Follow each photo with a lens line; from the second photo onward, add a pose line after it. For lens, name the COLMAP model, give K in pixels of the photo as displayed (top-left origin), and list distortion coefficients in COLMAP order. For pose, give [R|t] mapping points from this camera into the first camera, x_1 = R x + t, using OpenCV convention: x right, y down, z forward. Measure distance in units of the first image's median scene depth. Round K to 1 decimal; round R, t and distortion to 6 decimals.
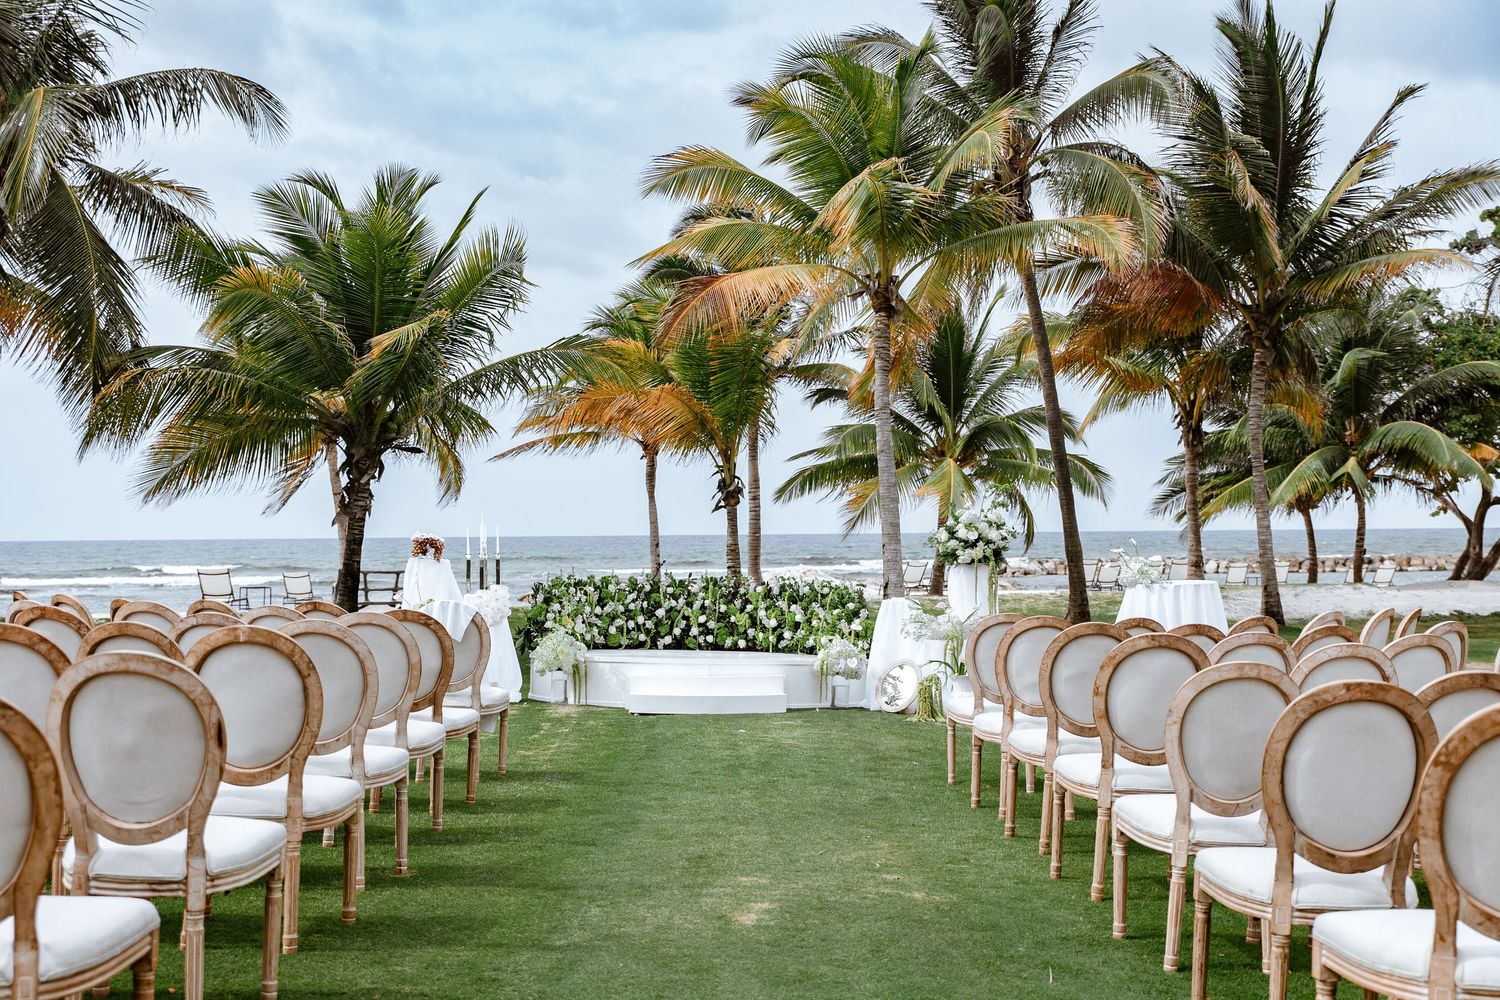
lens RADIAL K [[1742.3, 0, 750.6], [0, 1742.3, 501.7], [0, 0, 1]] dist [0.064236, -0.012115]
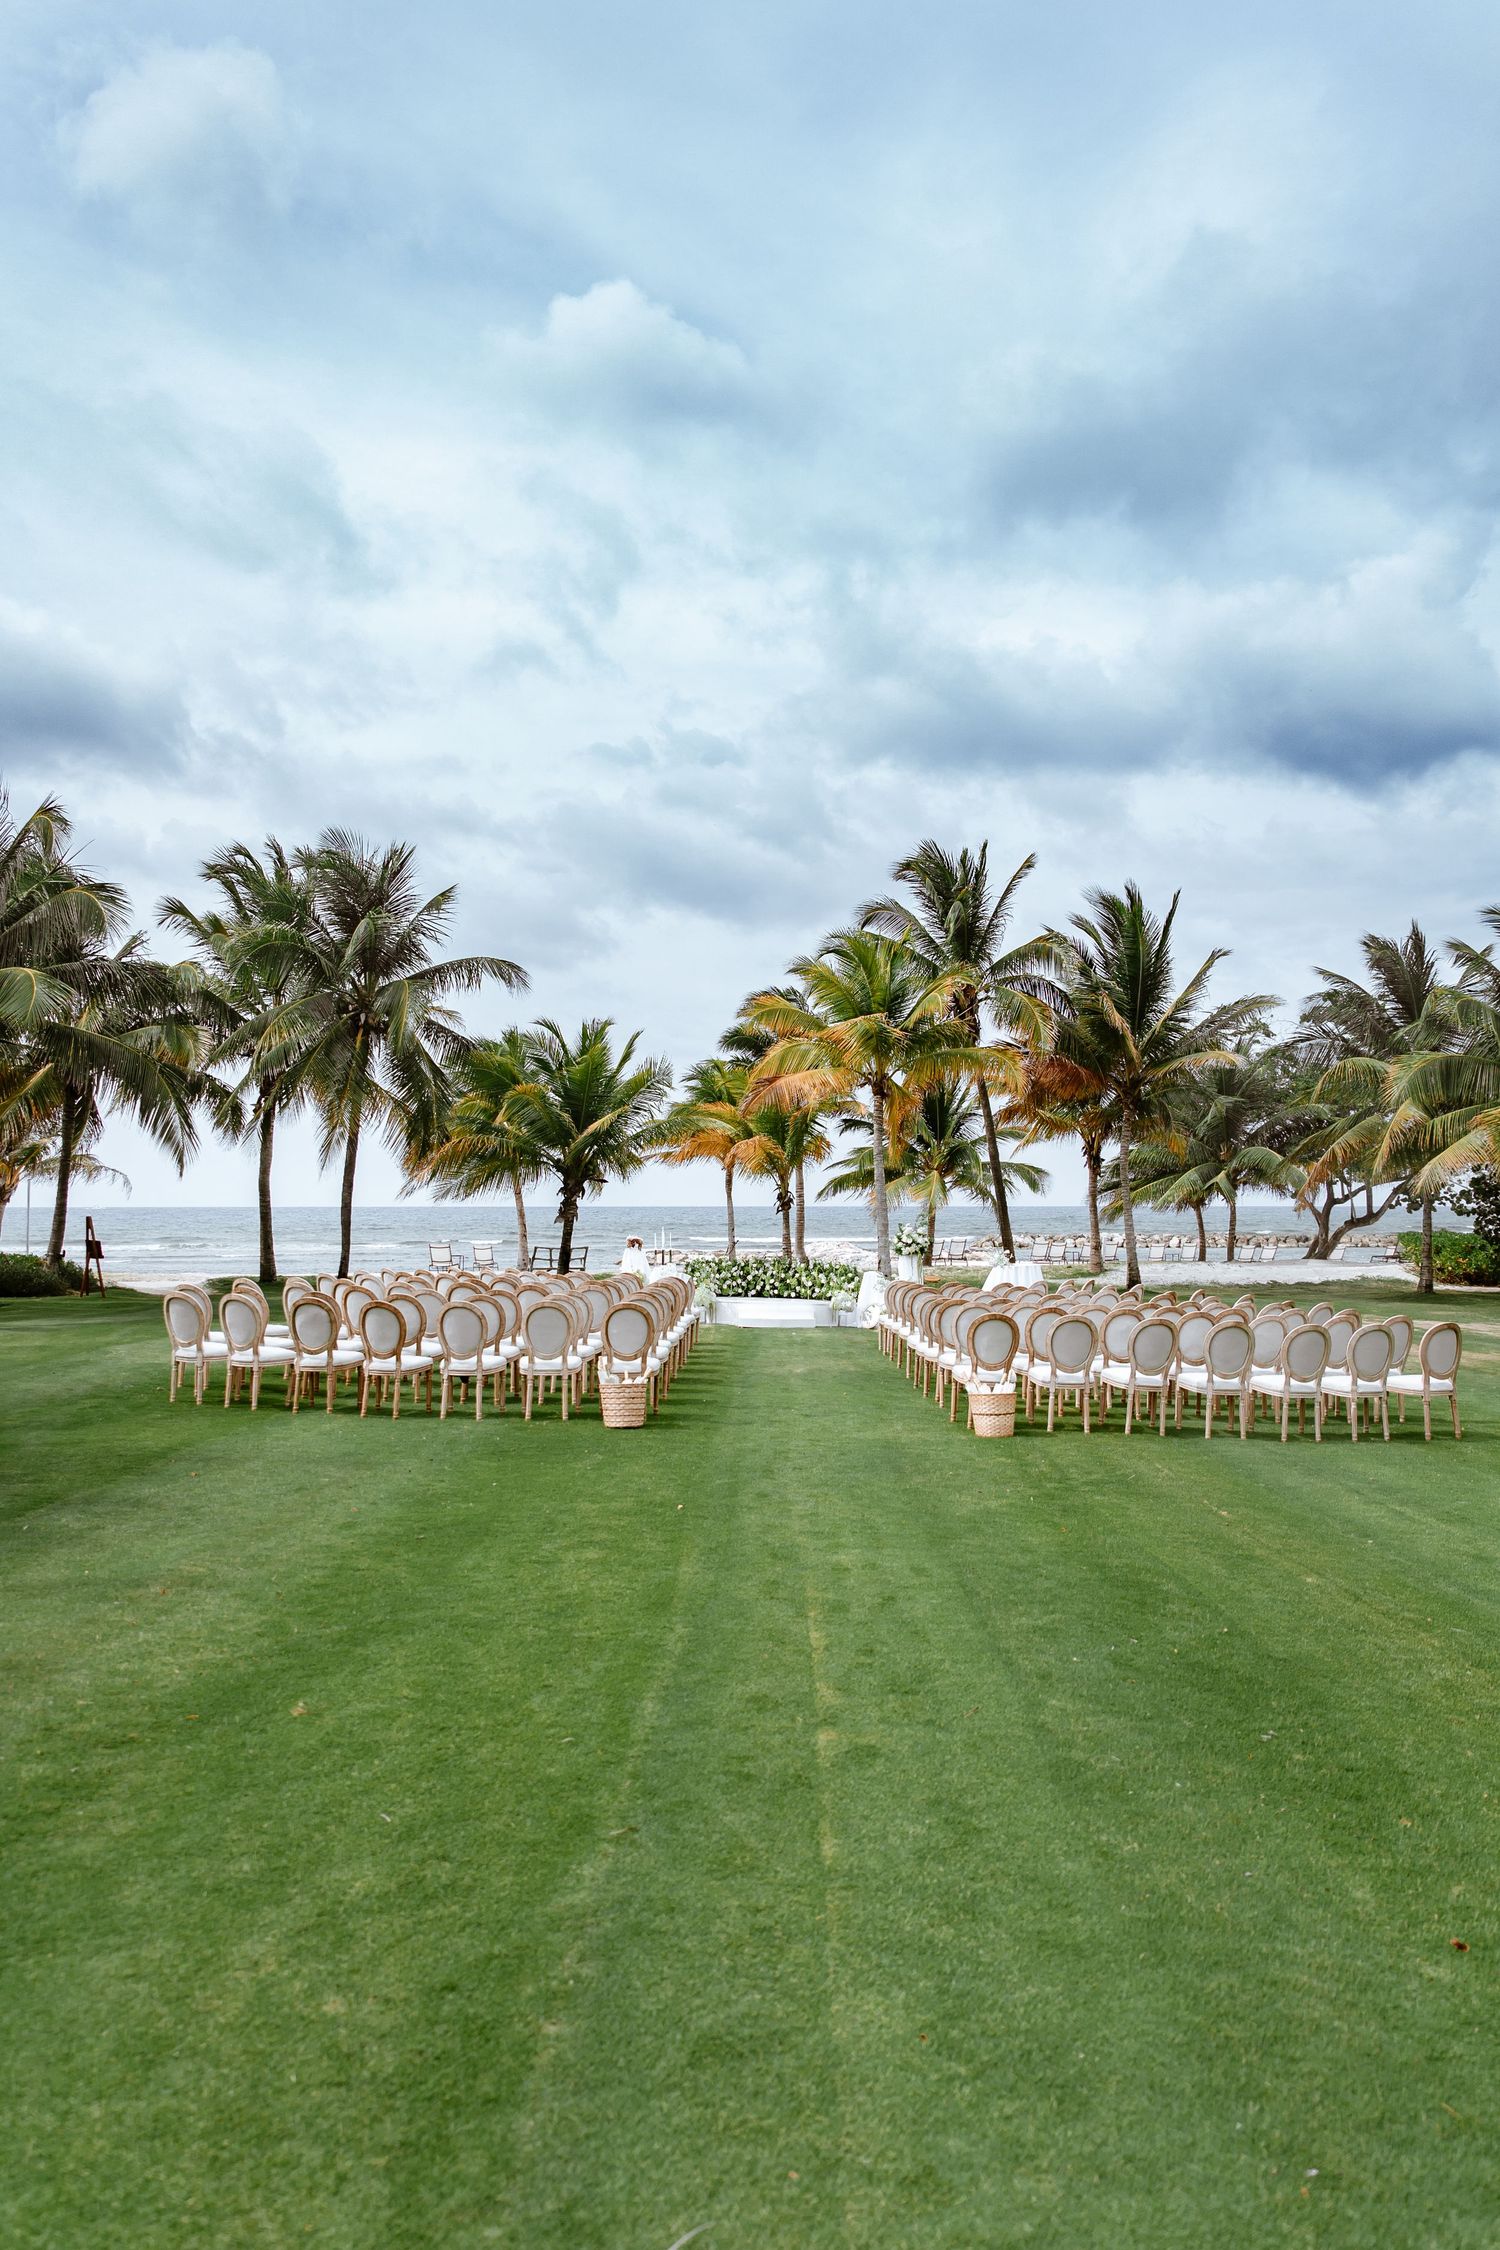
lens RADIAL K [[1597.3, 0, 707.4], [0, 1597.3, 1116.2], [0, 0, 1]] dist [0.024802, -0.002677]
pose [[0.998298, 0.005141, -0.058089, 0.001711], [-0.007214, 0.999342, -0.035535, -0.047656], [0.057868, 0.035894, 0.997679, -0.710982]]
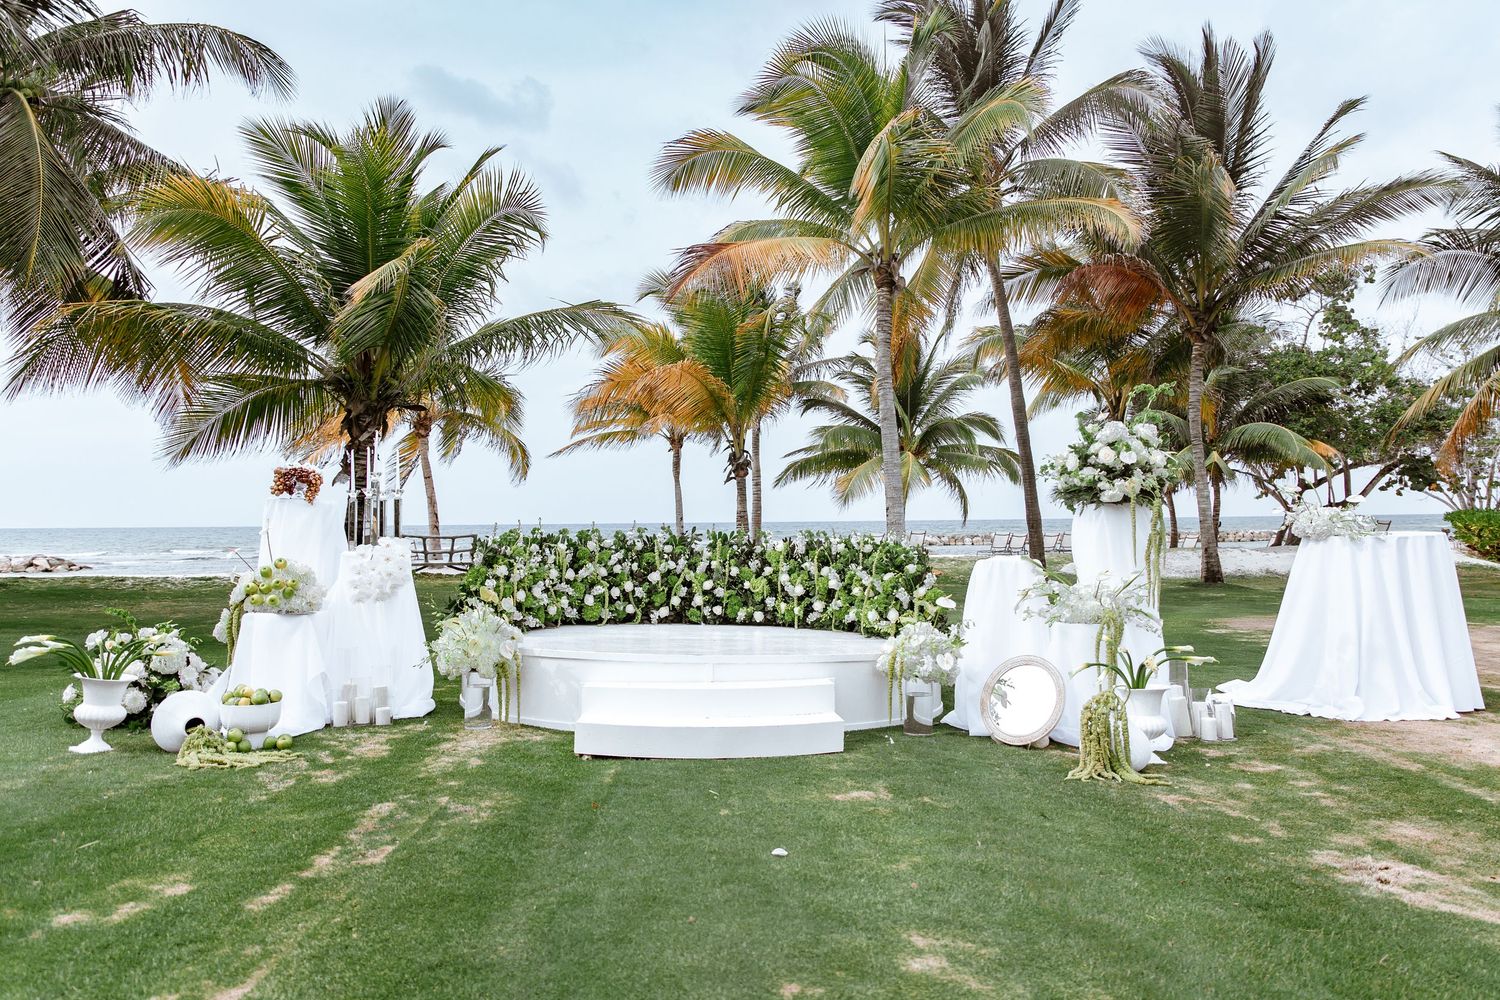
lens RADIAL K [[1064.9, 0, 748.3], [0, 1064.9, 502.7], [0, 0, 1]] dist [0.024802, -0.002677]
pose [[0.999999, -0.001272, -0.001077, -0.008911], [0.001273, 0.999999, 0.000979, 0.029395], [0.001076, -0.000980, 0.999999, 0.513362]]
